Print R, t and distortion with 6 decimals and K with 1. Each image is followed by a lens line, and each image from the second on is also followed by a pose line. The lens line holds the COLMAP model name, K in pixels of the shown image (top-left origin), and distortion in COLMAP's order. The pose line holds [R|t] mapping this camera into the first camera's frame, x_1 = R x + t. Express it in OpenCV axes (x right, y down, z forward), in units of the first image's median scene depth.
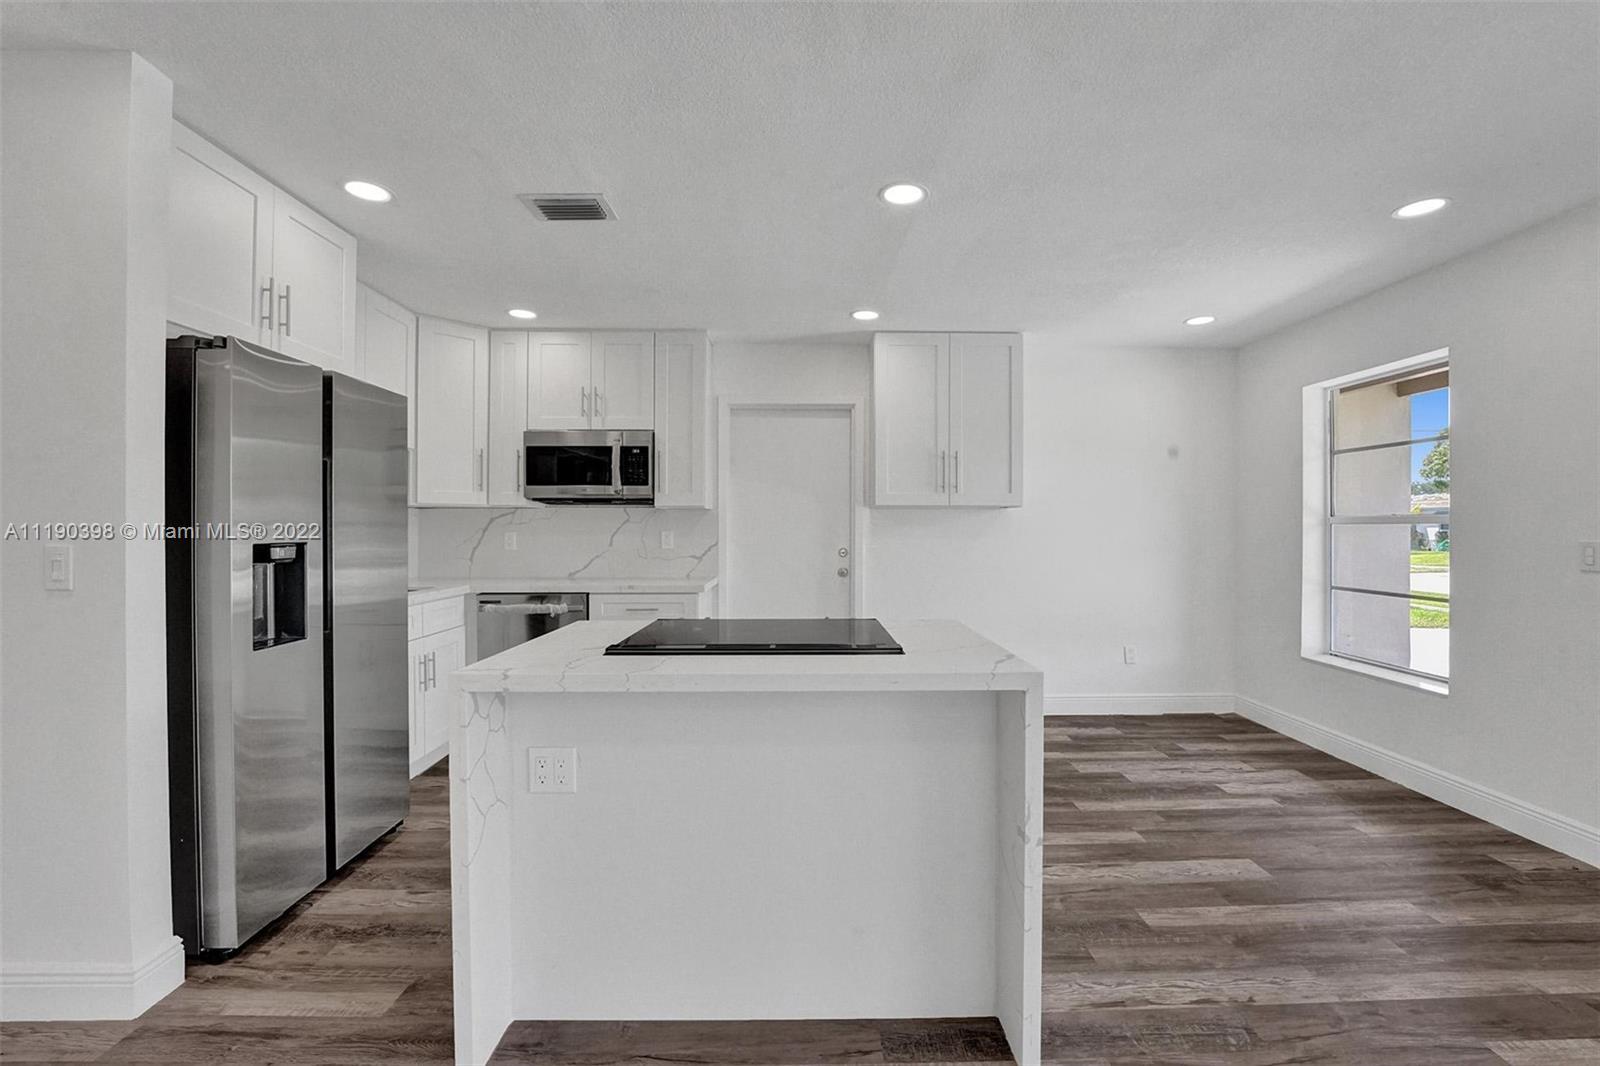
lens RADIAL K [[673.4, 0, 812.4], [0, 673.4, 529.4], [0, 0, 1]] dist [-0.023890, 0.000385]
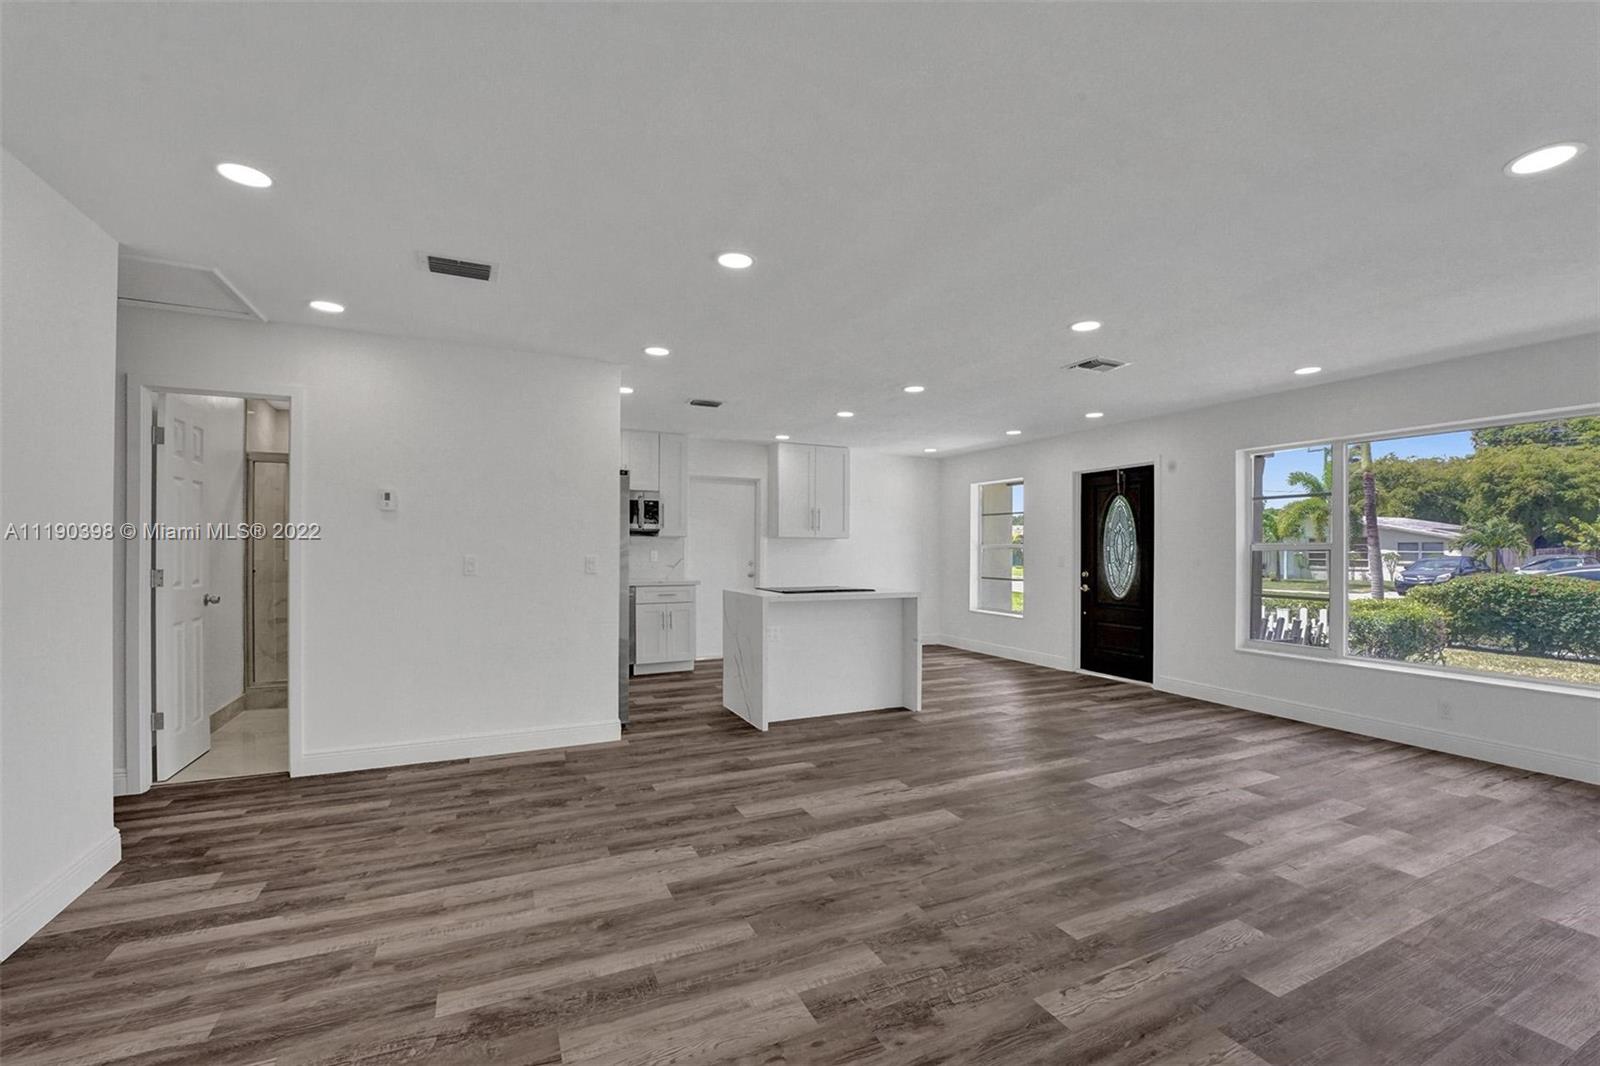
lens RADIAL K [[667.8, 0, 806.3], [0, 667.8, 539.7], [0, 0, 1]] dist [-0.025783, 0.000304]
pose [[0.909992, 0.010036, 0.414504, -0.614924], [-0.004168, 0.999878, -0.015059, -0.001219], [-0.414605, 0.011976, 0.909923, -0.713736]]
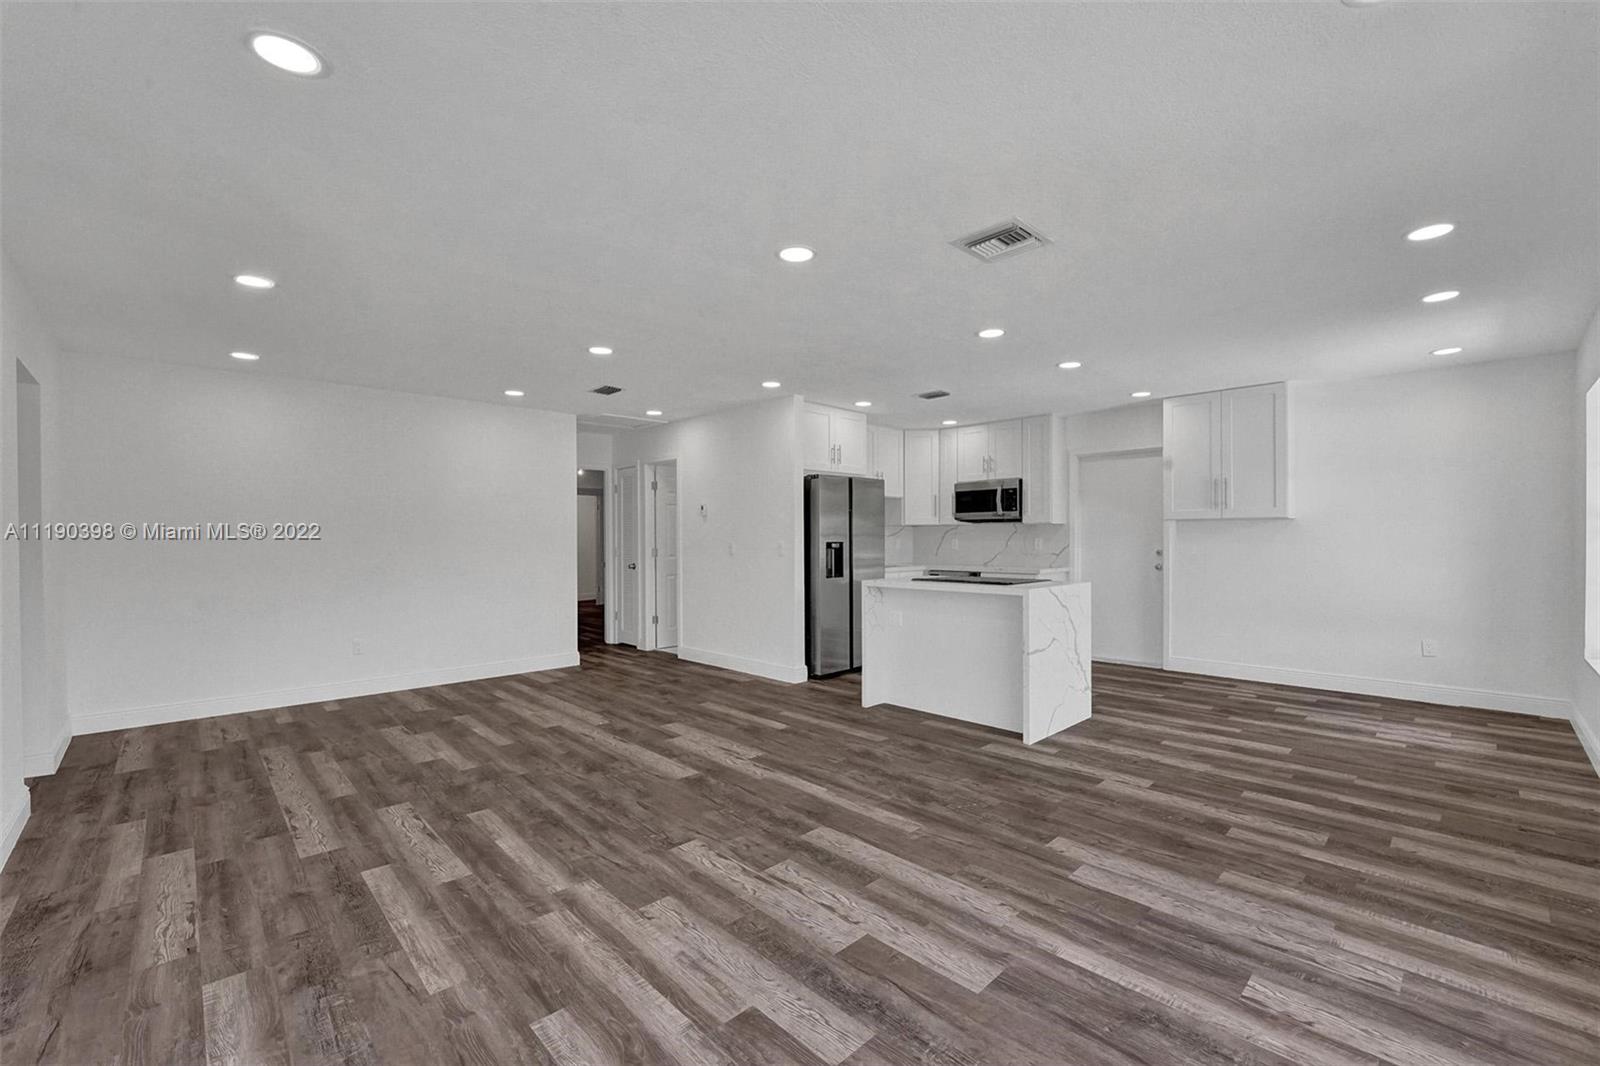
lens RADIAL K [[663.8, 0, 808.1], [0, 663.8, 538.1], [0, 0, 1]] dist [-0.026410, 0.000277]
pose [[0.683919, -0.003194, -0.729551, 0.624916], [0.003851, 0.999992, -0.000767, 0.002725], [0.729548, -0.002285, 0.683926, -0.539004]]
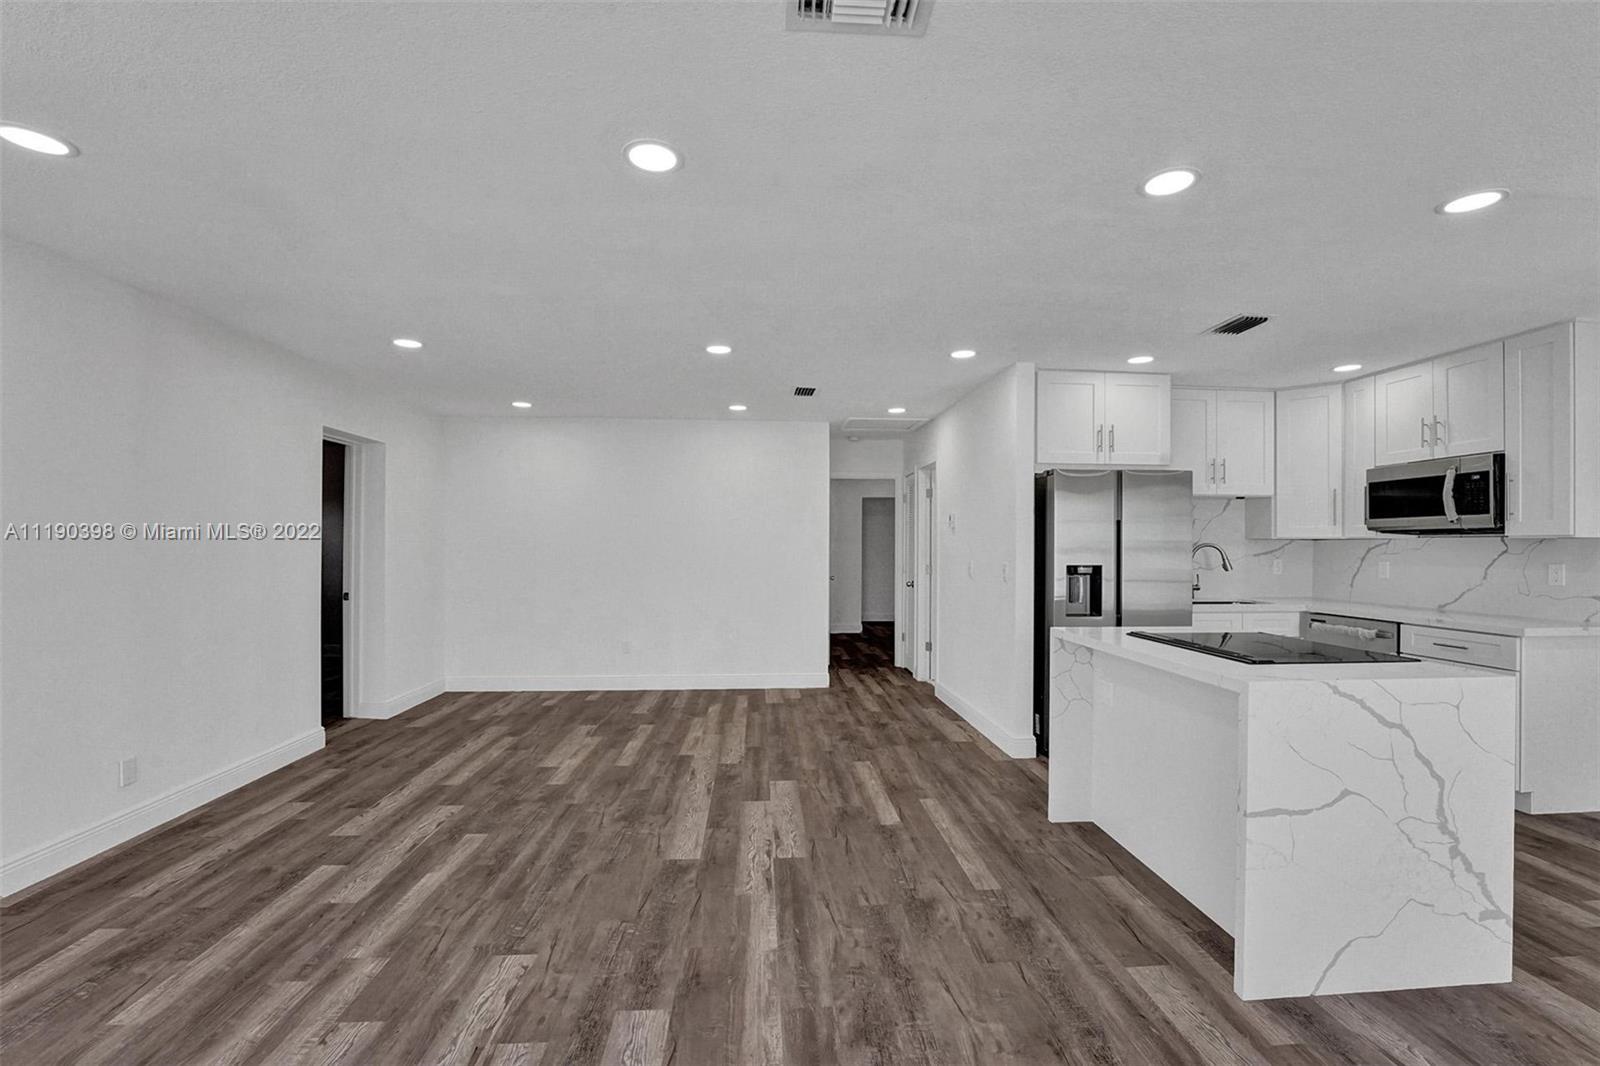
lens RADIAL K [[666.8, 0, 804.2], [0, 666.8, 538.6], [0, 0, 1]] dist [-0.025265, 0.000276]
pose [[0.052420, -0.009306, -0.998582, 0.589942], [-0.006086, 0.999935, -0.009638, -0.017958], [0.998607, 0.006582, 0.052360, 0.031330]]
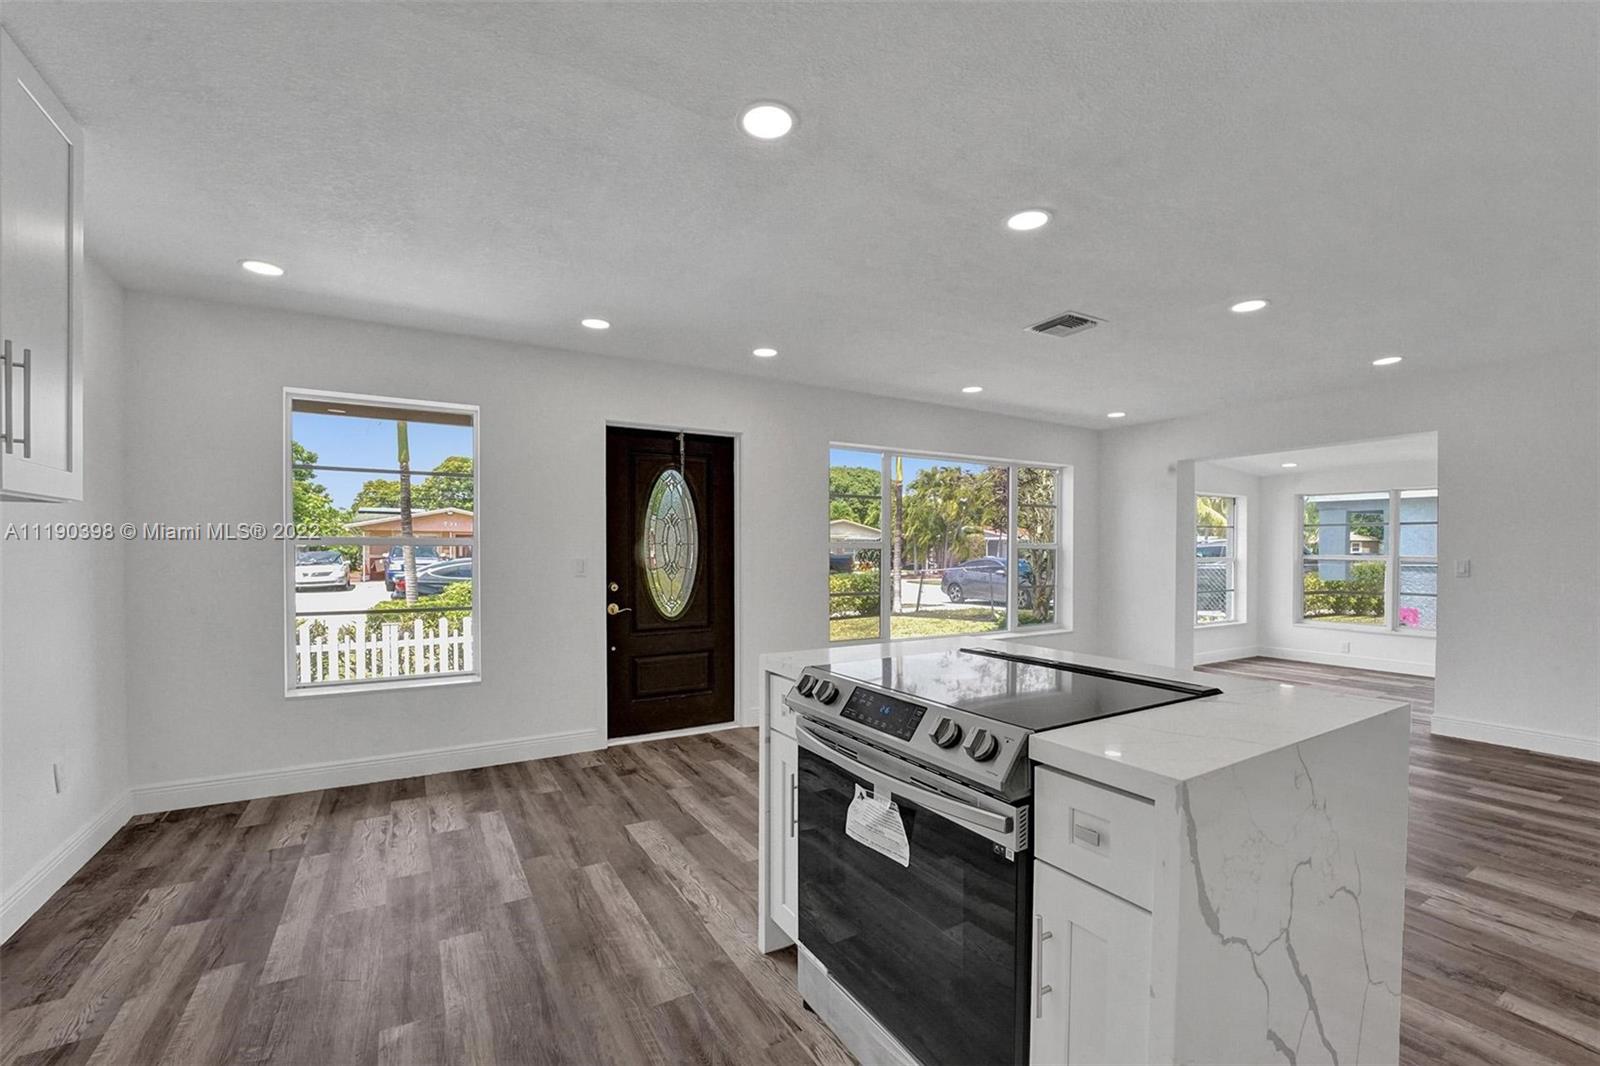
lens RADIAL K [[674.0, 0, 799.9], [0, 674.0, 562.8], [0, 0, 1]] dist [-0.027867, -0.000112]
pose [[-0.490176, -0.017197, 0.871454, -0.345613], [0.001718, 0.999784, 0.020696, -0.002984], [-0.871622, 0.011642, -0.490040, 0.825688]]
